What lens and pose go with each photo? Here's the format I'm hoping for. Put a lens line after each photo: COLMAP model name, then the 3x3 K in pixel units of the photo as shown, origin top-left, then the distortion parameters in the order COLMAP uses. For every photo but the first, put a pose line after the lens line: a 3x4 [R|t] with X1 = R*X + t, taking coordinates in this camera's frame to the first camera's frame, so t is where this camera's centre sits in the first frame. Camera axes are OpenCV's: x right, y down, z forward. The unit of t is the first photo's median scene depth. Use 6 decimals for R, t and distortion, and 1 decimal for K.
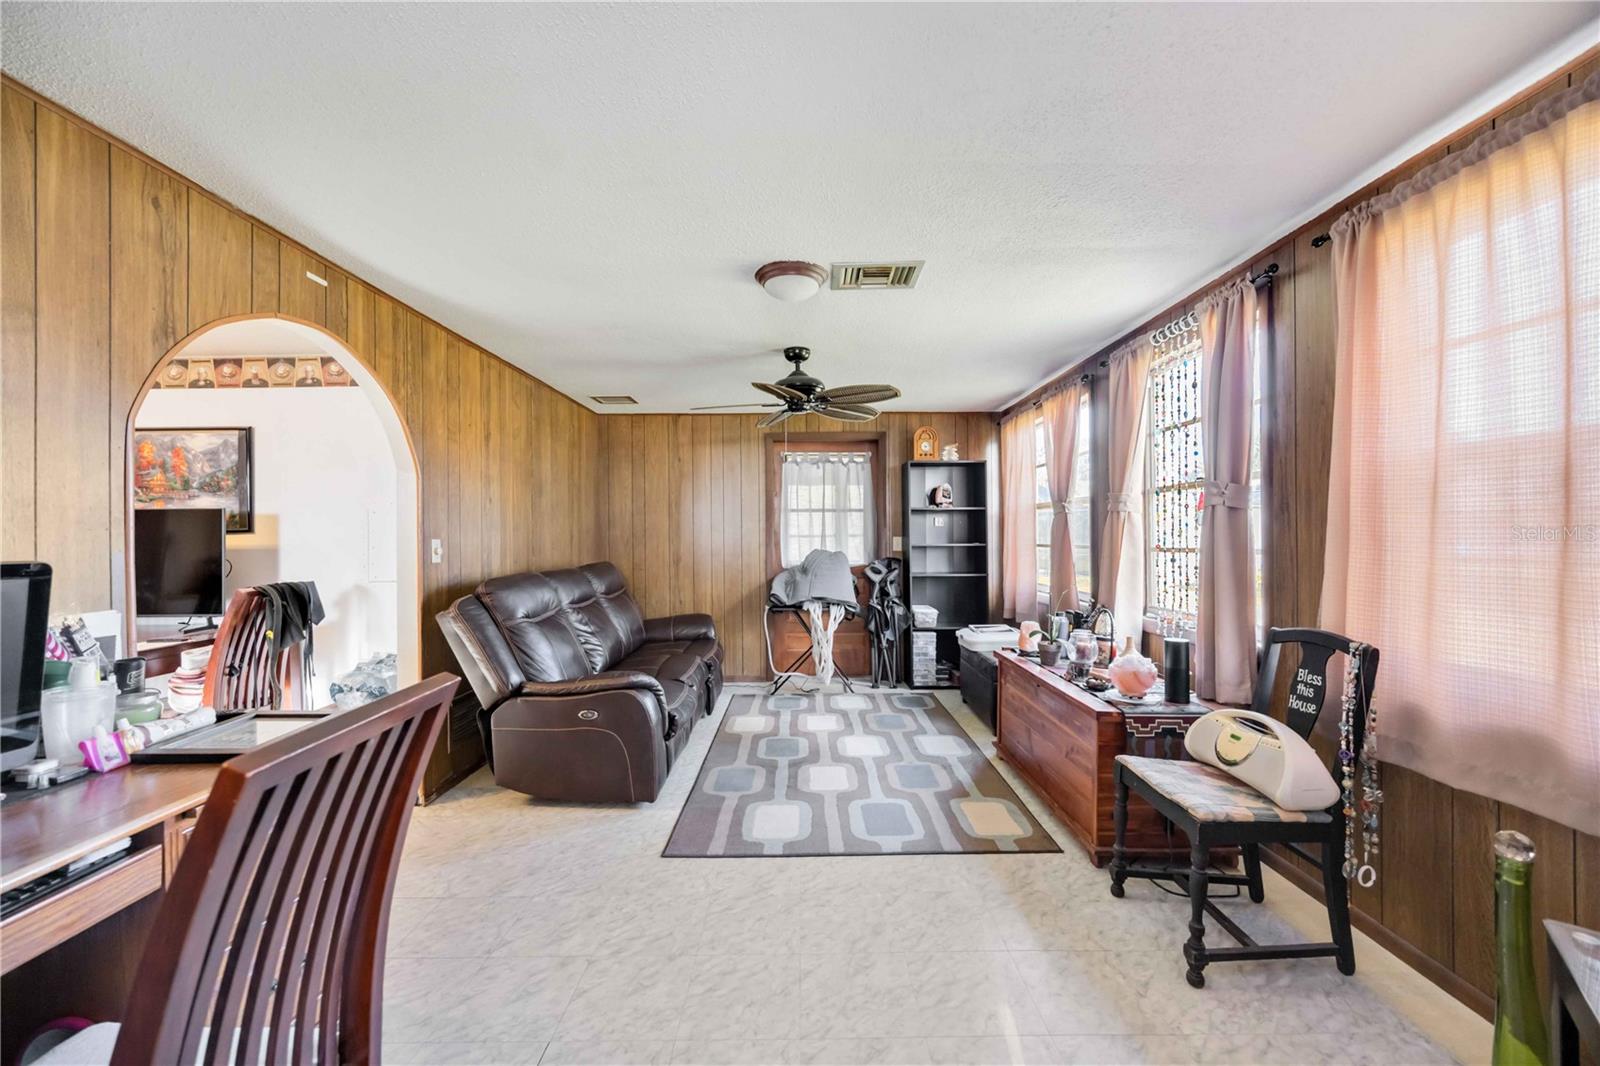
lens RADIAL K [[621.0, 0, 799.9], [0, 621.0, 537.5], [0, 0, 1]] dist [-0.006210, 0.000092]
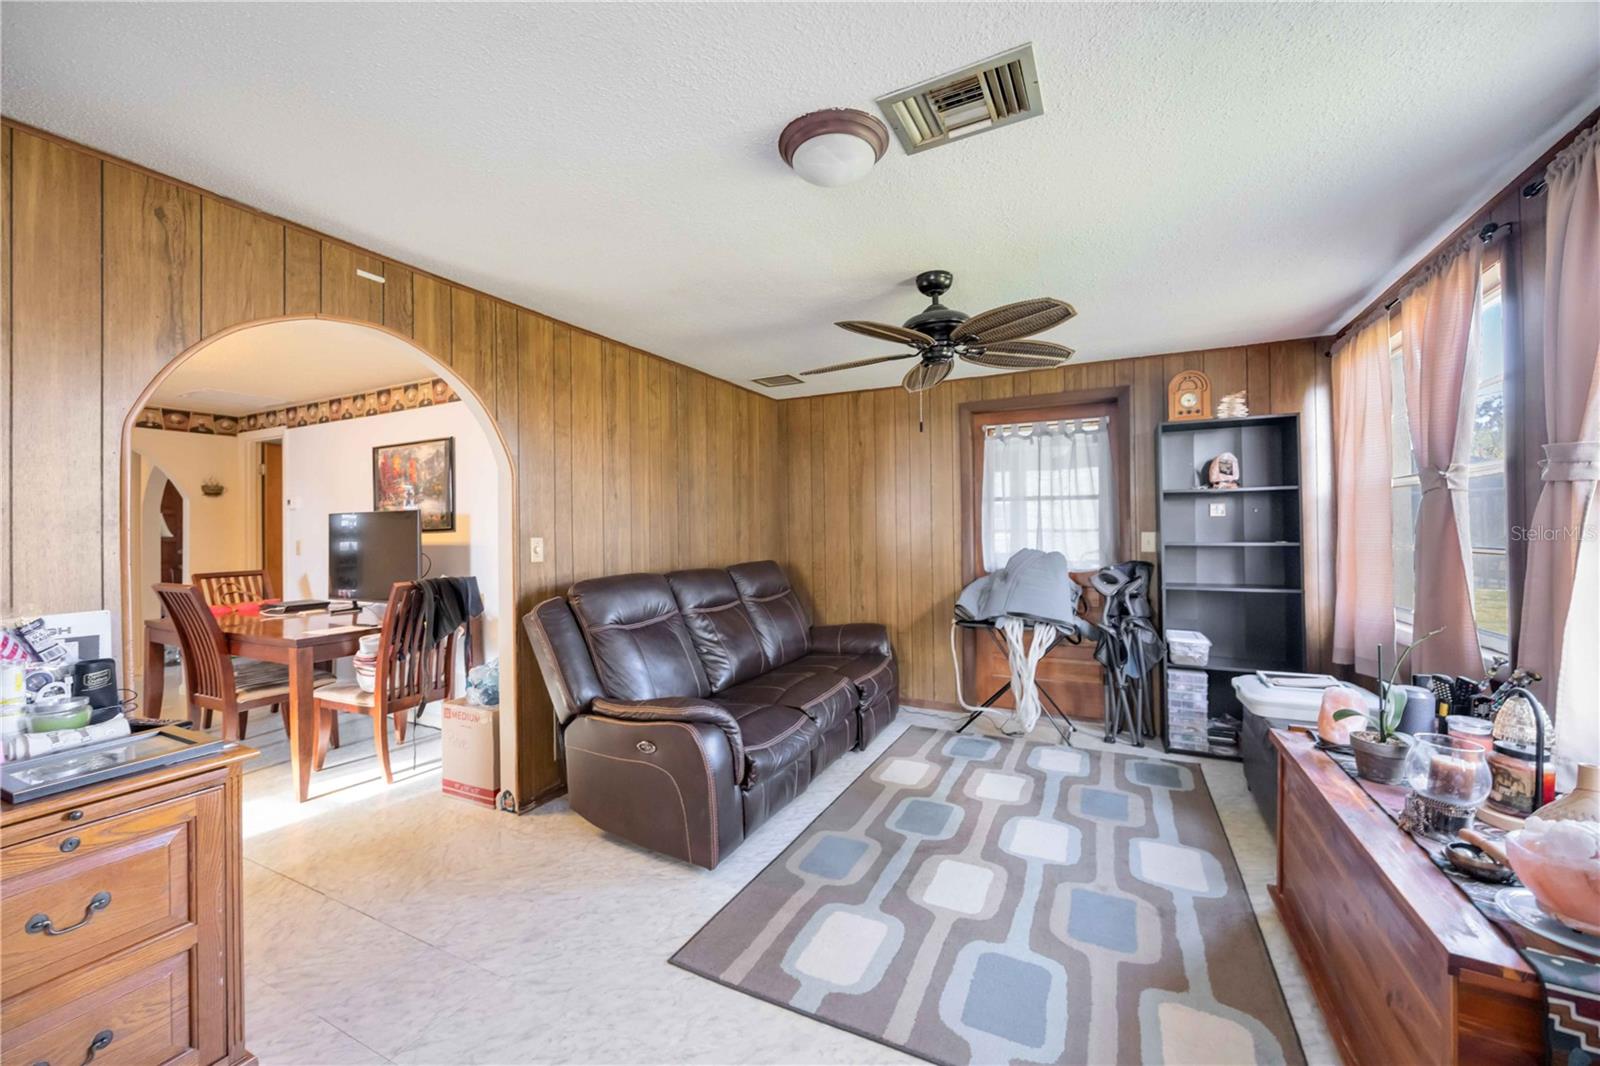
lens RADIAL K [[621.0, 0, 794.8], [0, 621.0, 531.1], [0, 0, 1]] dist [-0.006210, 0.000092]
pose [[0.890838, -0.002856, -0.454312, 0.209367], [0.003231, 0.999995, 0.000049, -0.006208], [0.454309, -0.001512, 0.890843, 0.326857]]
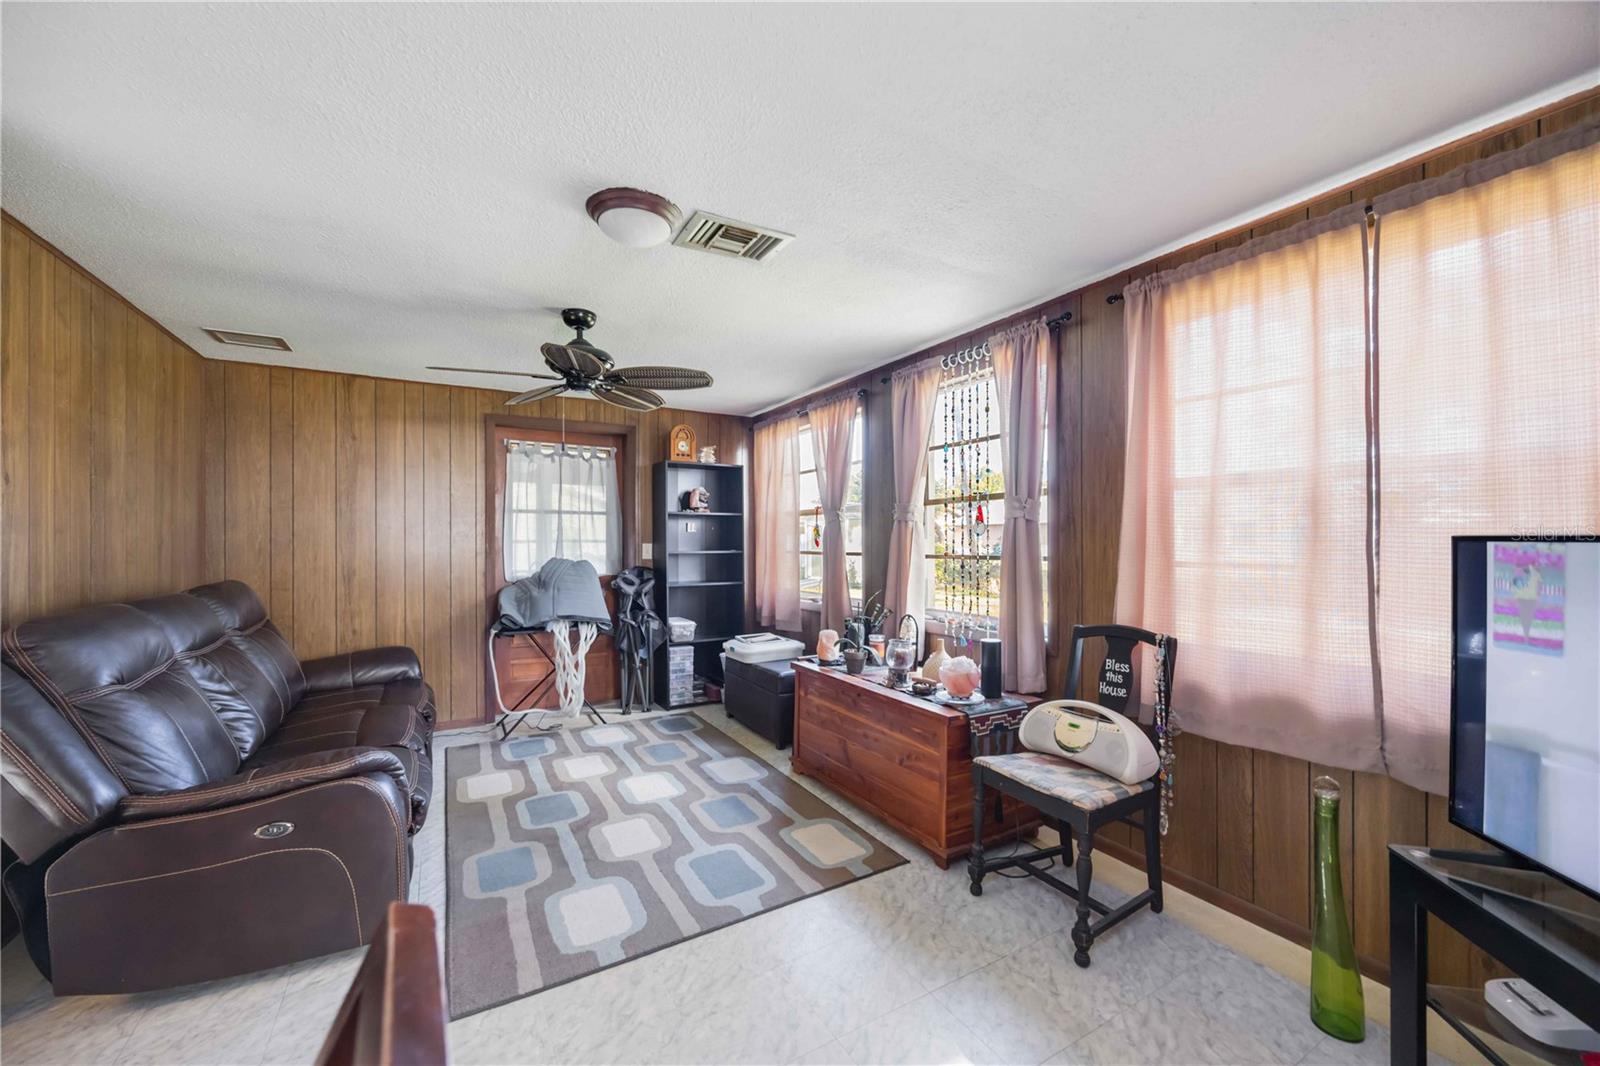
lens RADIAL K [[621.0, 0, 802.4], [0, 621.0, 538.9], [0, 0, 1]] dist [-0.006210, 0.000092]
pose [[0.862154, 0.004652, 0.506625, -0.188972], [-0.002160, 0.999983, -0.005507, -0.005197], [-0.506642, 0.003654, 0.862149, 0.183368]]
